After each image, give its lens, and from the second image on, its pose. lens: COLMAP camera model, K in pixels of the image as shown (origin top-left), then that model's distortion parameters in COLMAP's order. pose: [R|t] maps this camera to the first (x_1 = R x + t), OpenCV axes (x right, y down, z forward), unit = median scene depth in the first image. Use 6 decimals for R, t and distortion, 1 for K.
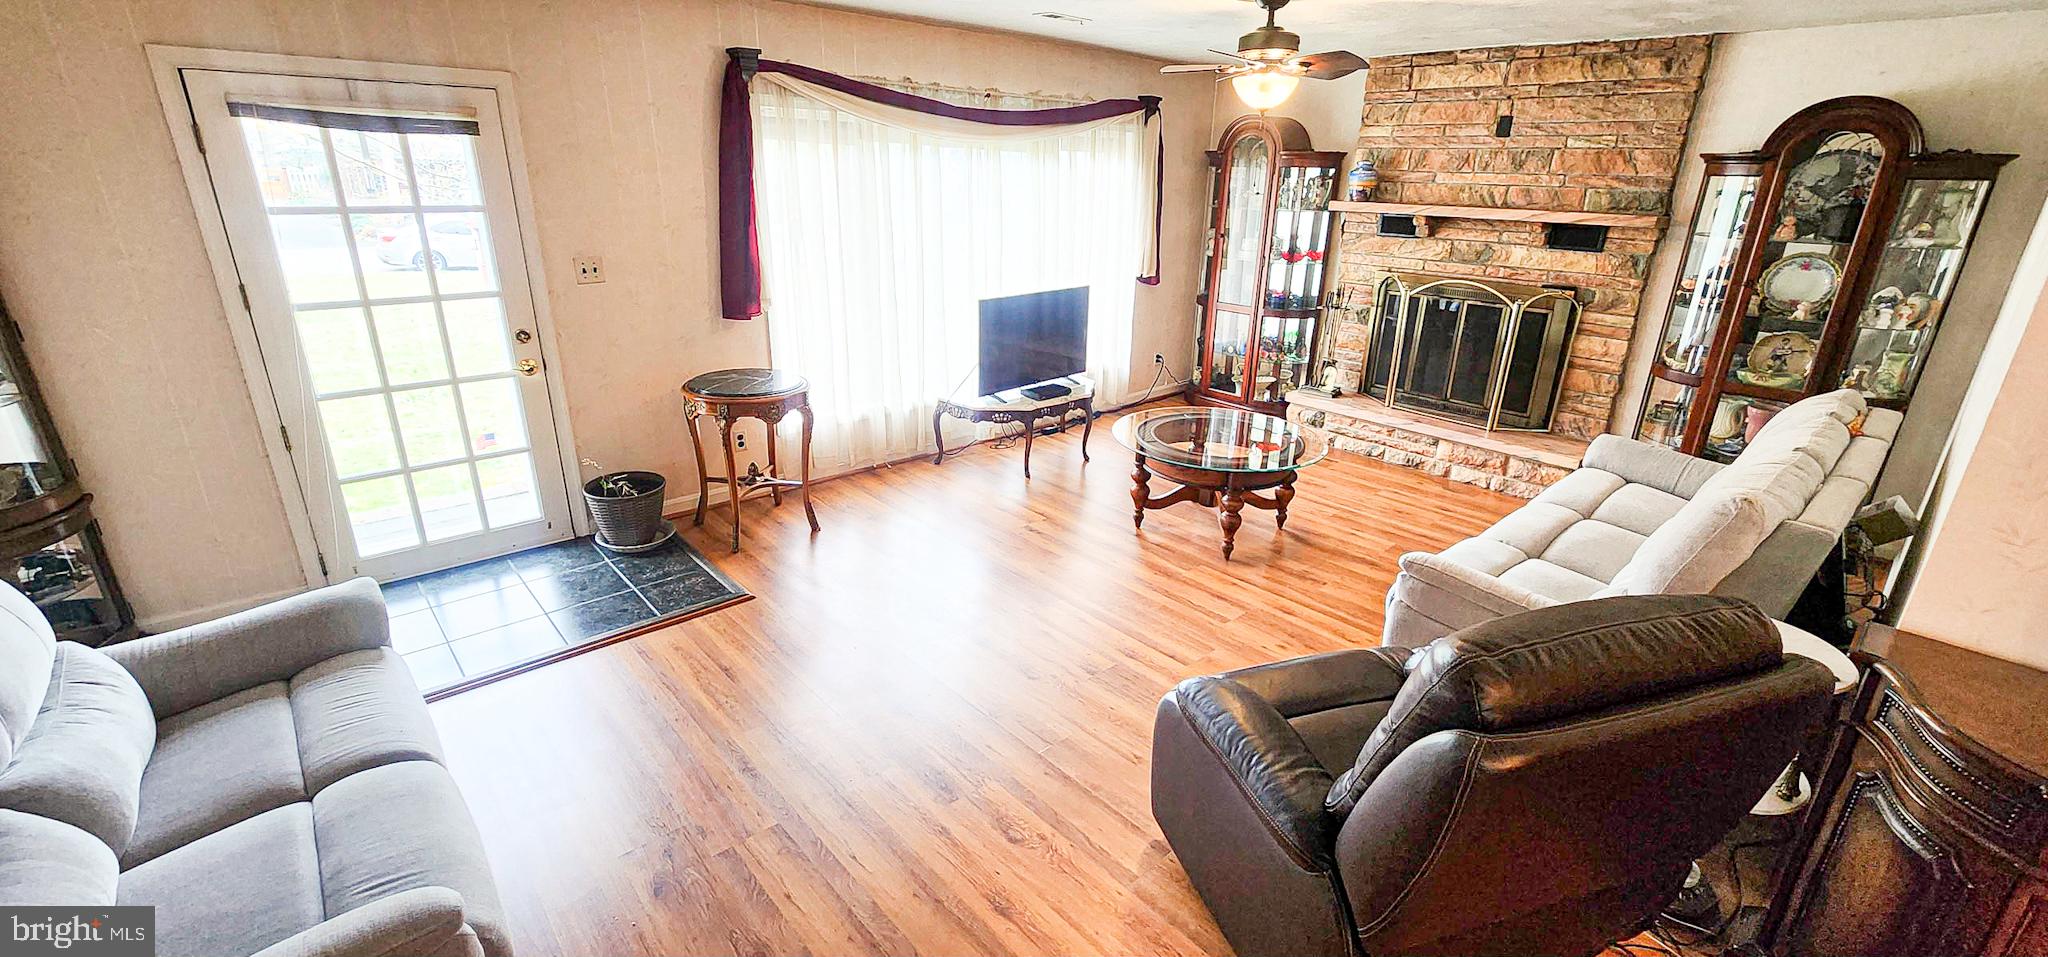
lens RADIAL K [[841.1, 0, 1029.2], [0, 841.1, 473.0], [0, 0, 1]] dist [-0.003611, -0.001501]
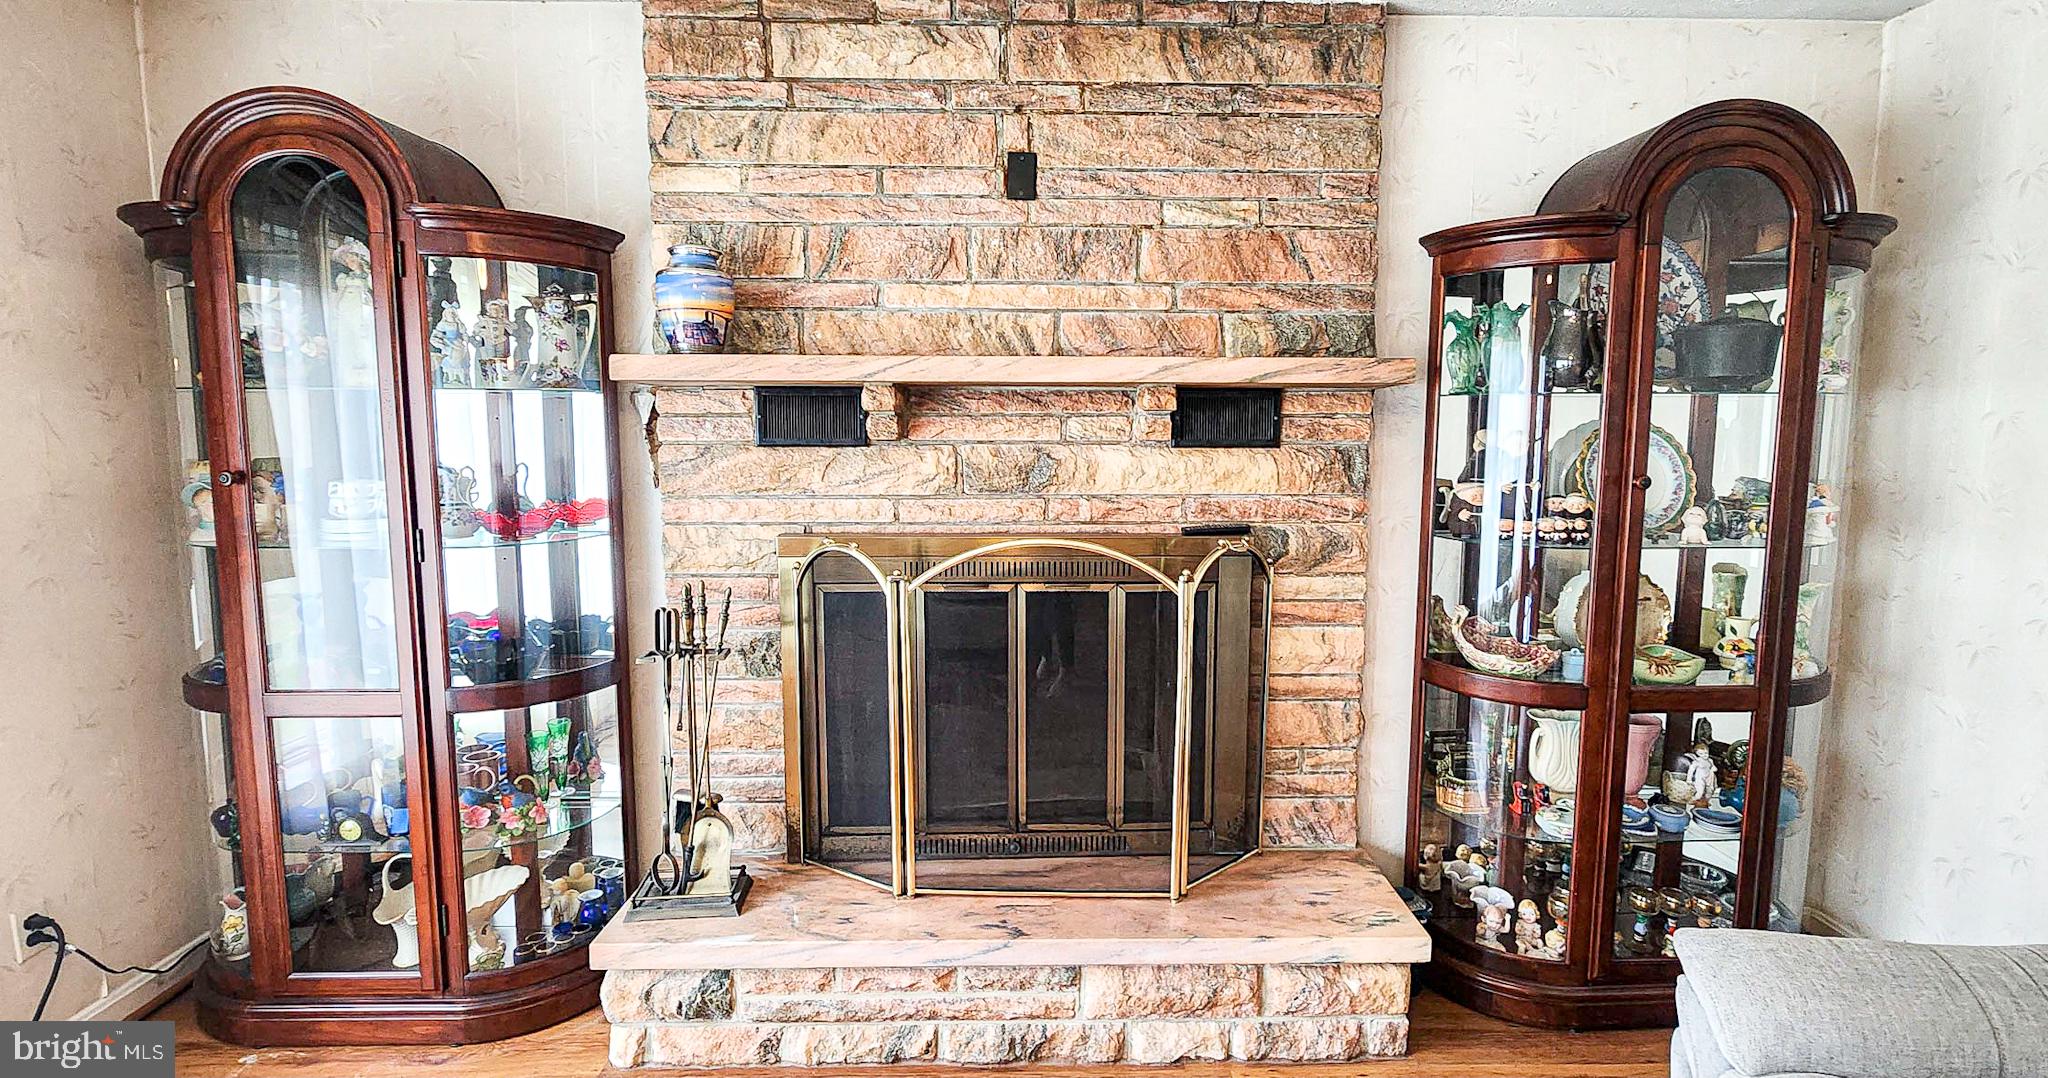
lens RADIAL K [[955.5, 0, 1062.4], [0, 955.5, 537.0], [0, 0, 1]] dist [0.002220, 0.000001]
pose [[0.645194, -0.103040, 0.757038, 0.189354], [0.271179, 0.957233, -0.100827, -0.176825], [-0.714273, 0.270346, 0.645544, 0.688228]]
